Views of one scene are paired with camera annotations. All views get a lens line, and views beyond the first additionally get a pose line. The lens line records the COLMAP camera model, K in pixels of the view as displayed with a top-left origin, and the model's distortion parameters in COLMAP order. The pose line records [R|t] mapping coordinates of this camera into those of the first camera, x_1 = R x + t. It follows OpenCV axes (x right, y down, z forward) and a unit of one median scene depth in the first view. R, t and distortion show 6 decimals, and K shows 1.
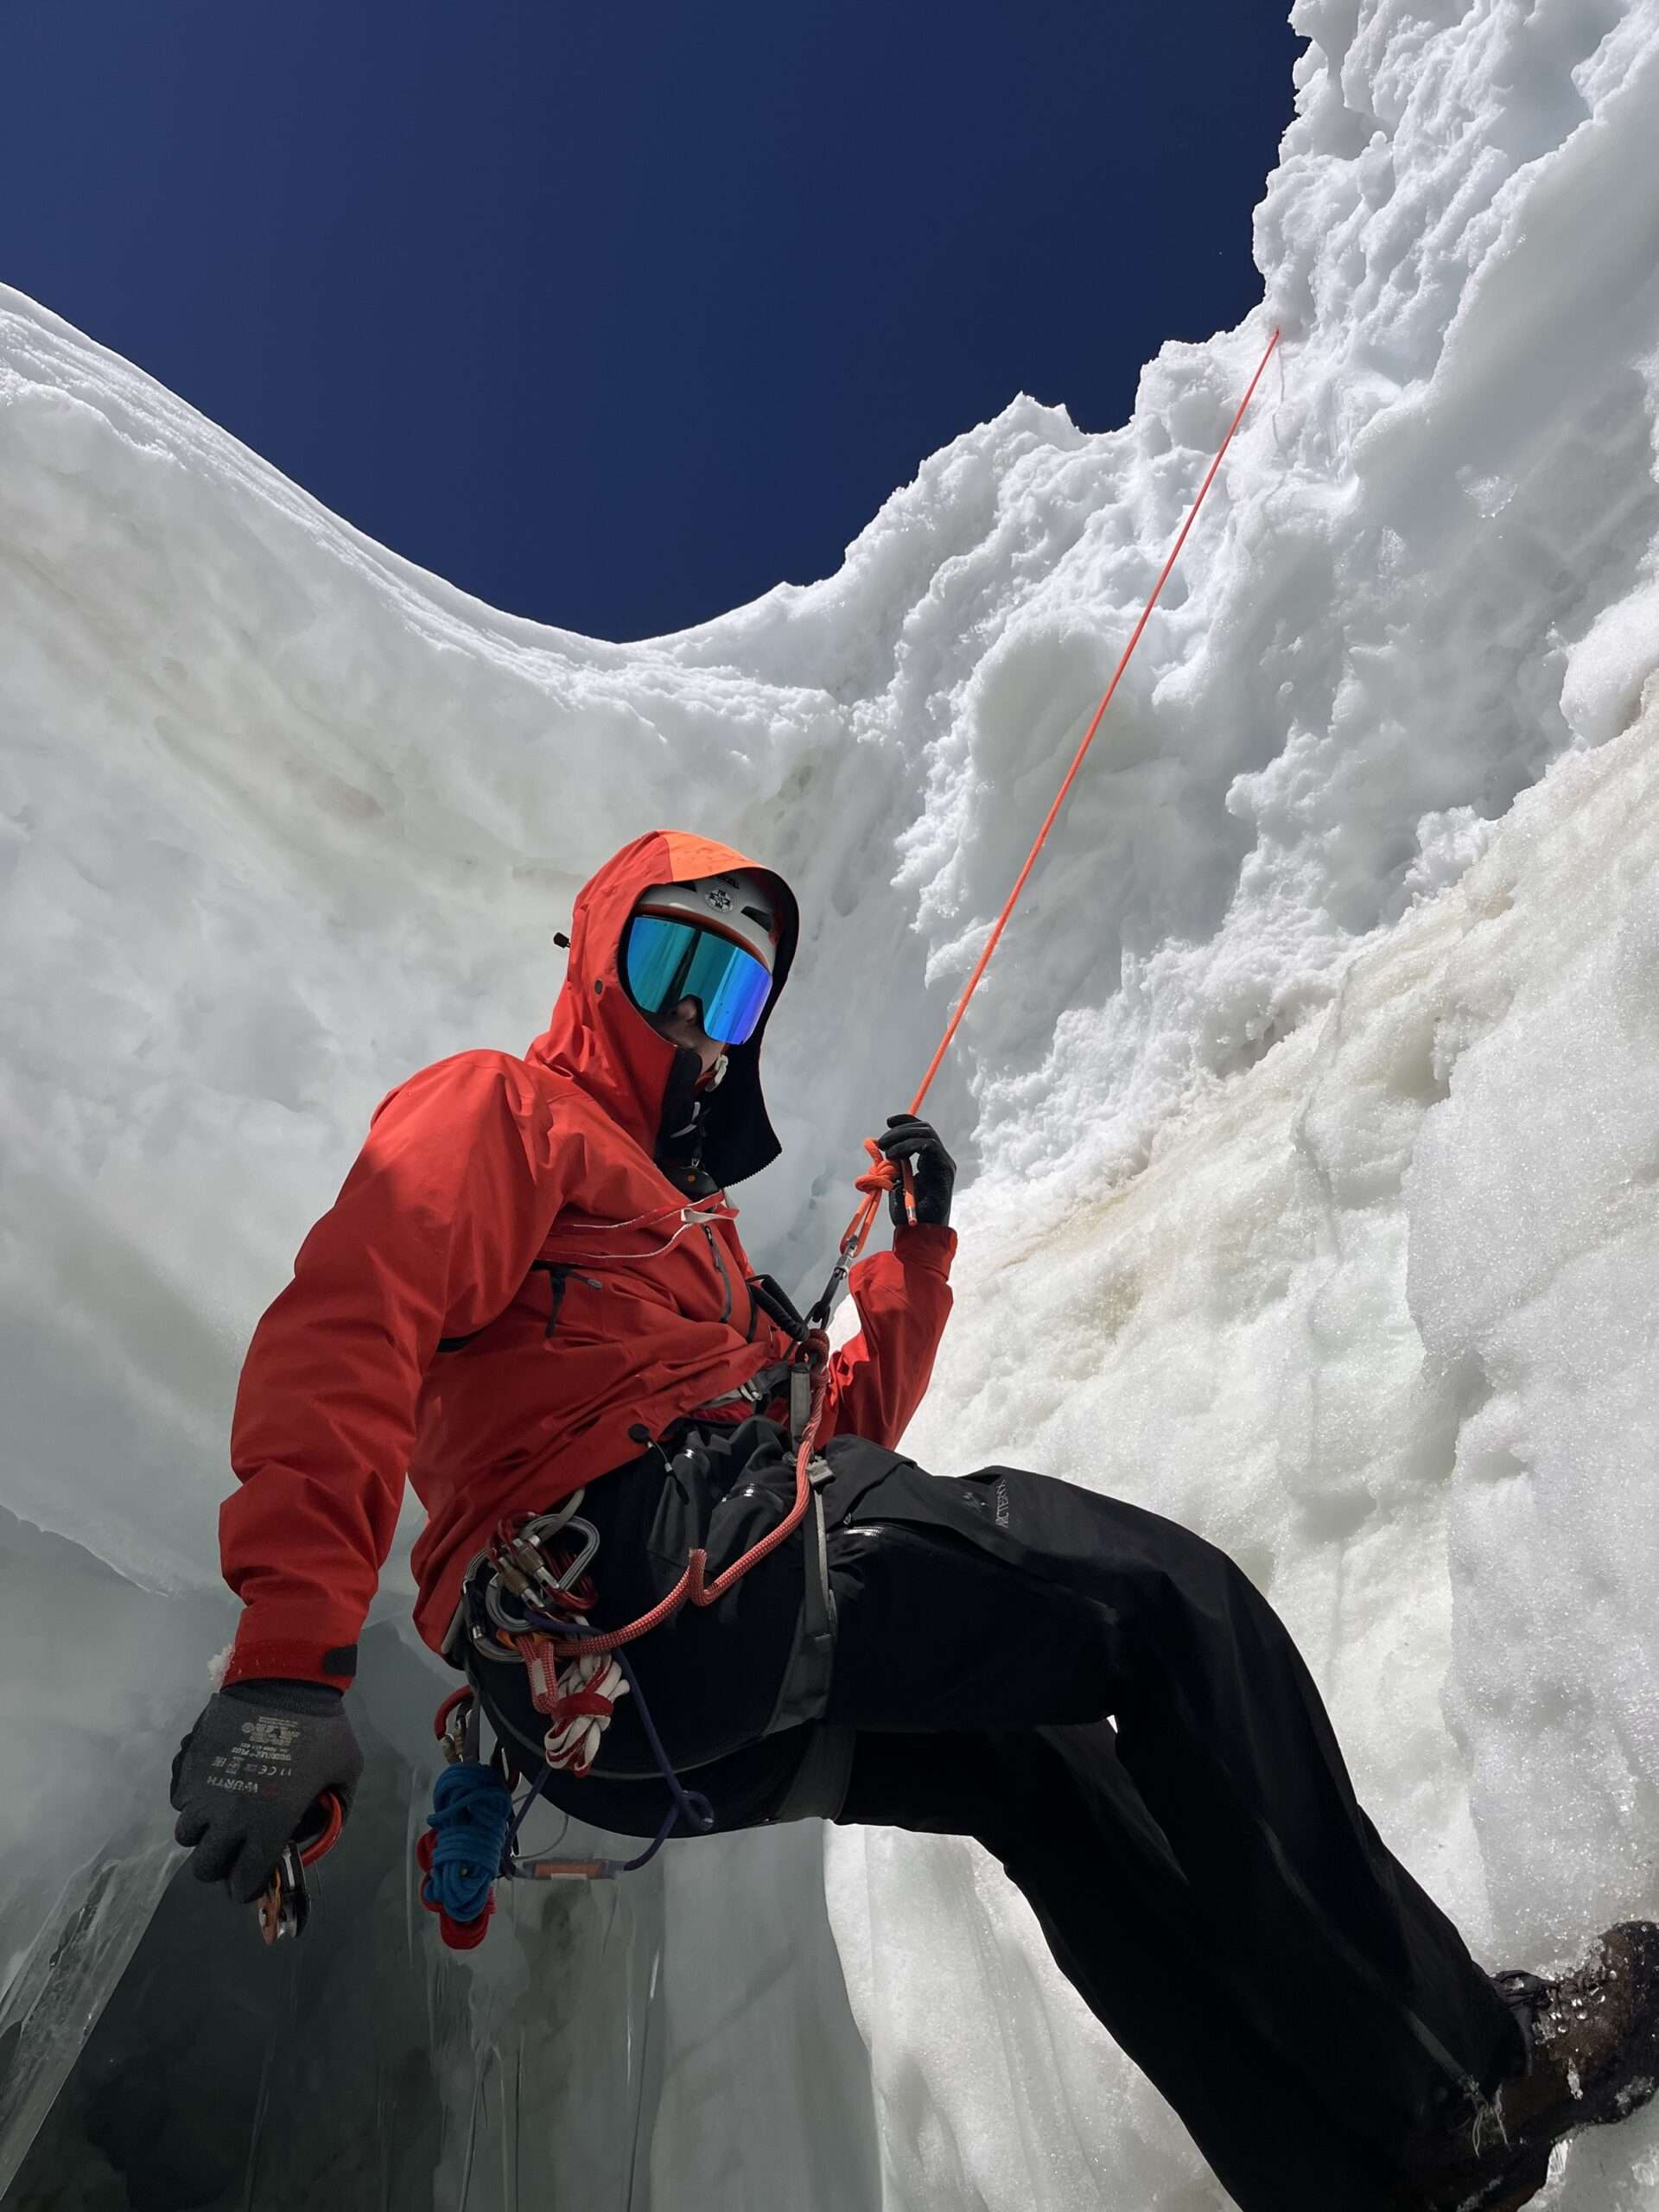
lens RADIAL K [[1663.8, 0, 814.9], [0, 1663.8, 1102.4], [0, 0, 1]] dist [0.004201, -0.001335]
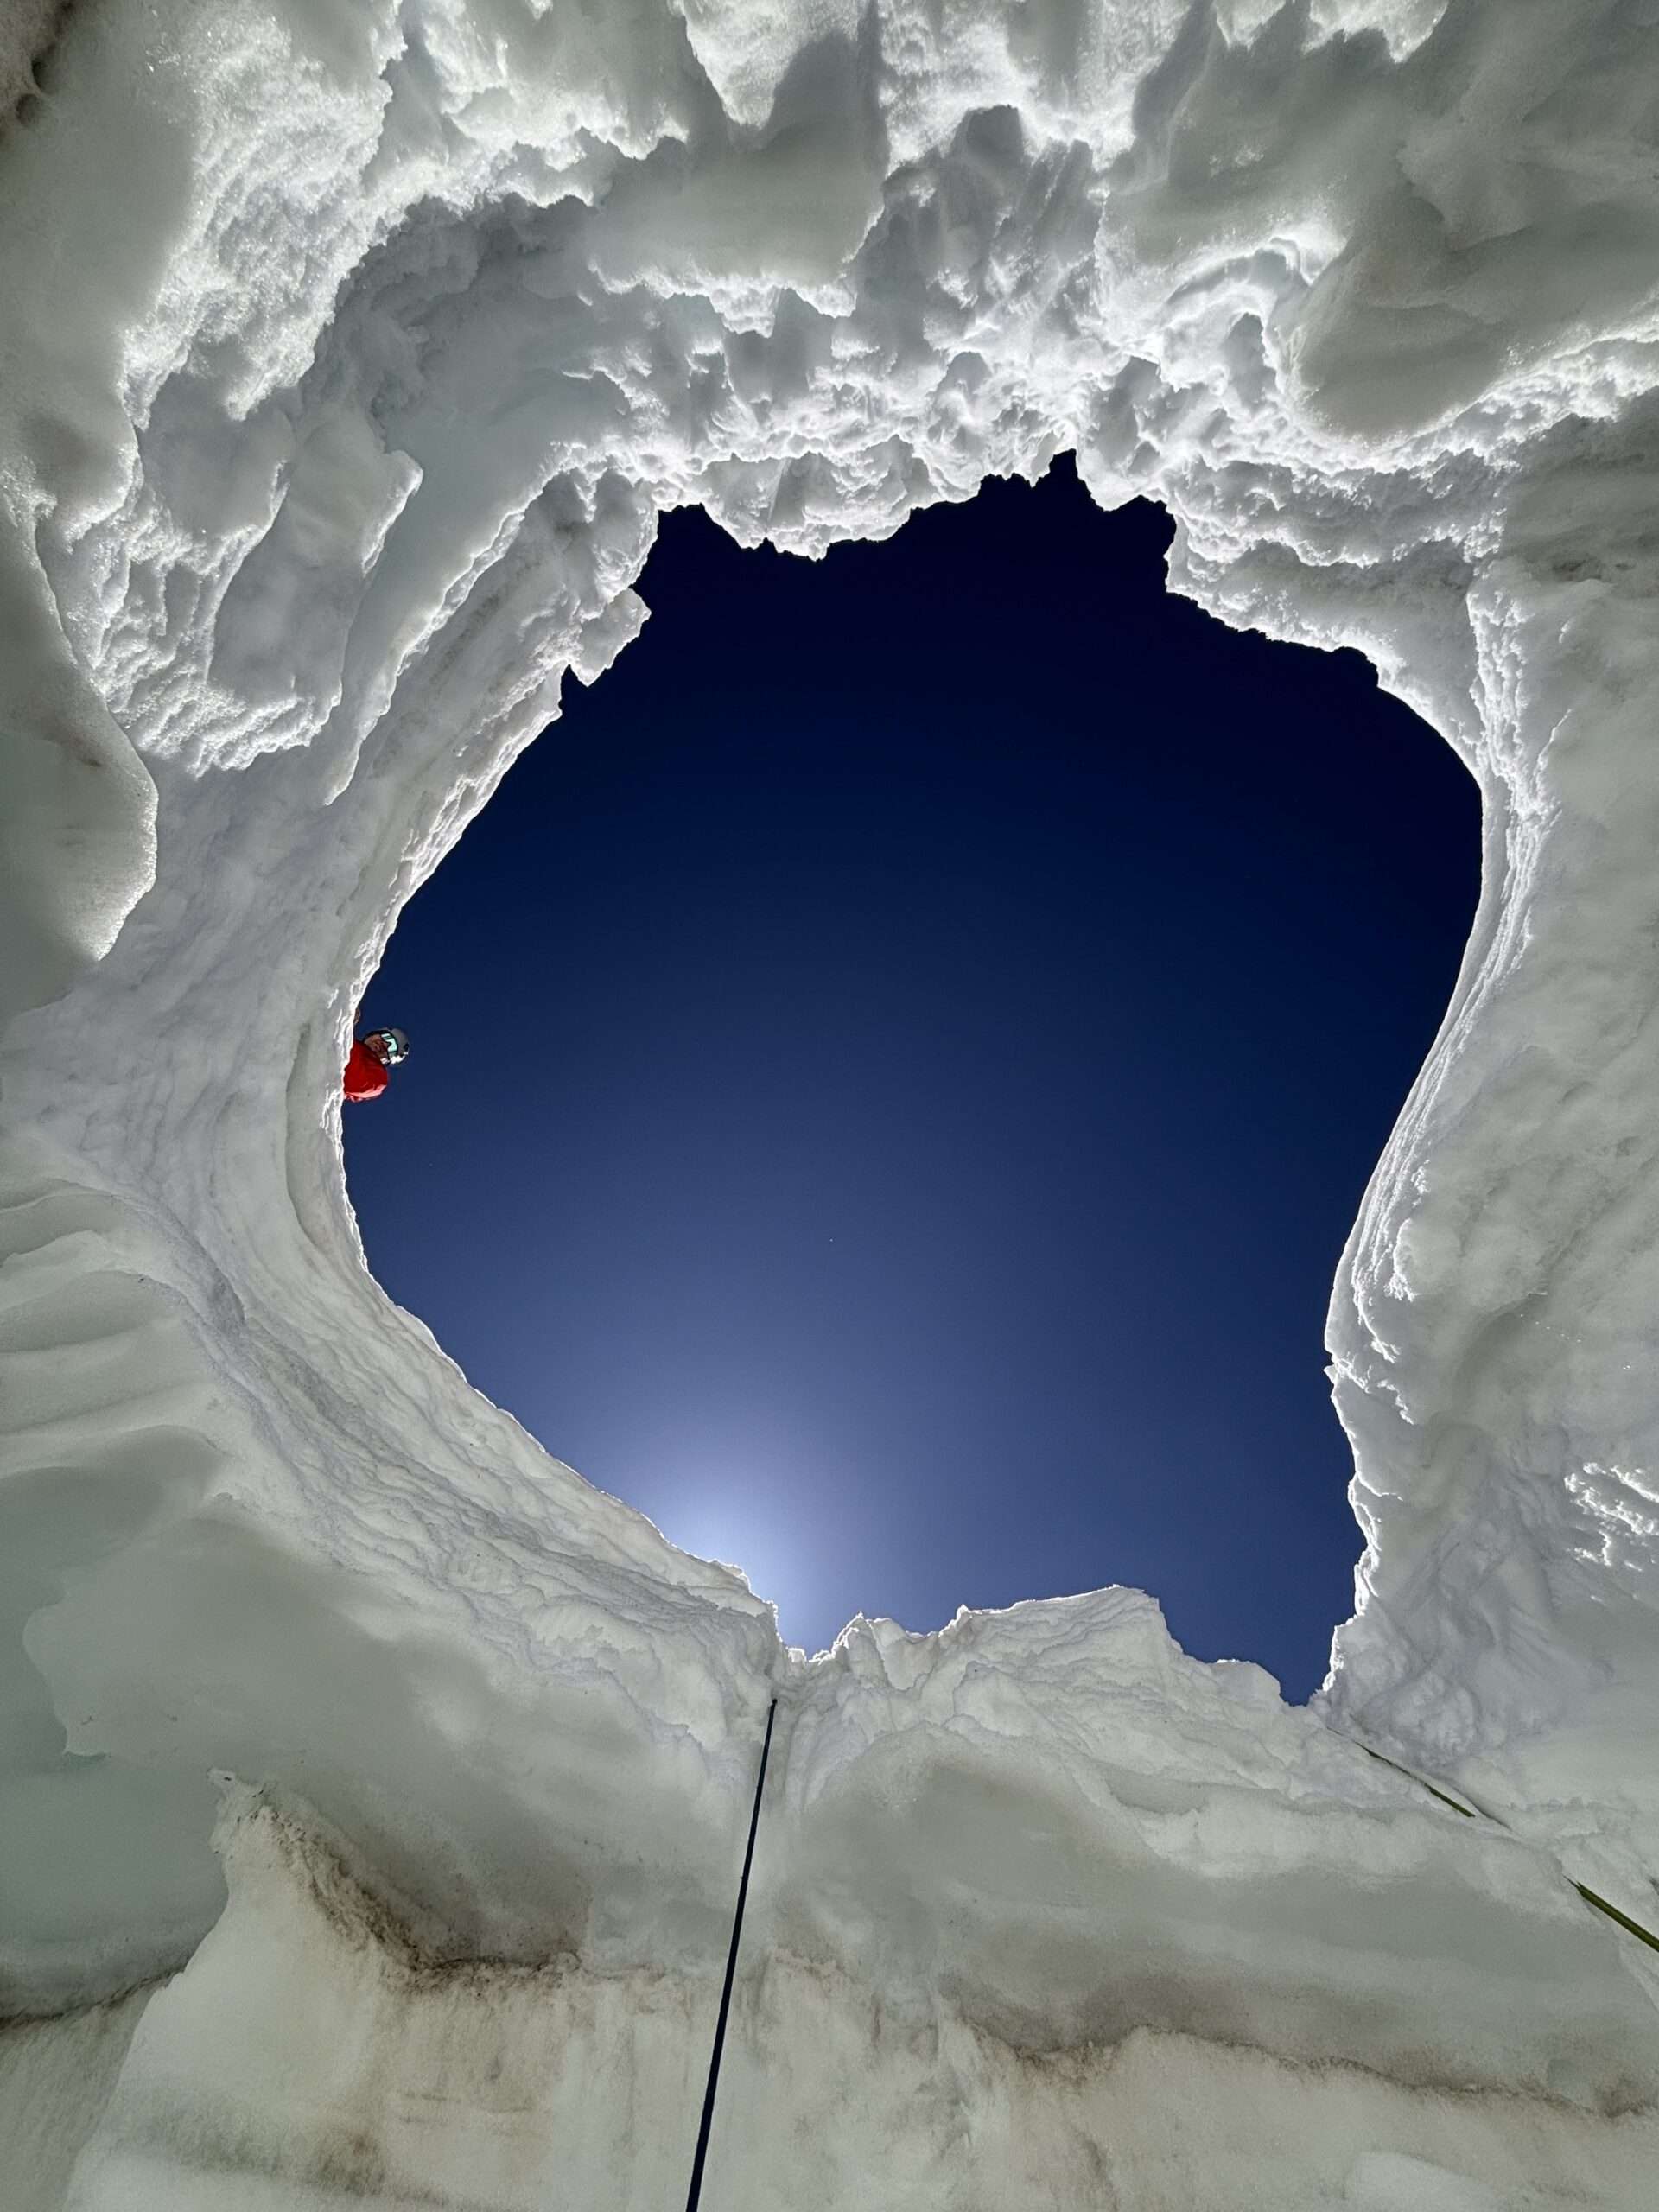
lens RADIAL K [[897.8, 0, 830.6], [0, 897.8, 1102.5], [0, 0, 1]] dist [-0.012402, 0.006505]
pose [[-0.431963, -0.892600, -0.129123, -0.037309], [0.552500, -0.148735, -0.820135, -0.047972], [0.712848, -0.425609, 0.557410, 0.245294]]
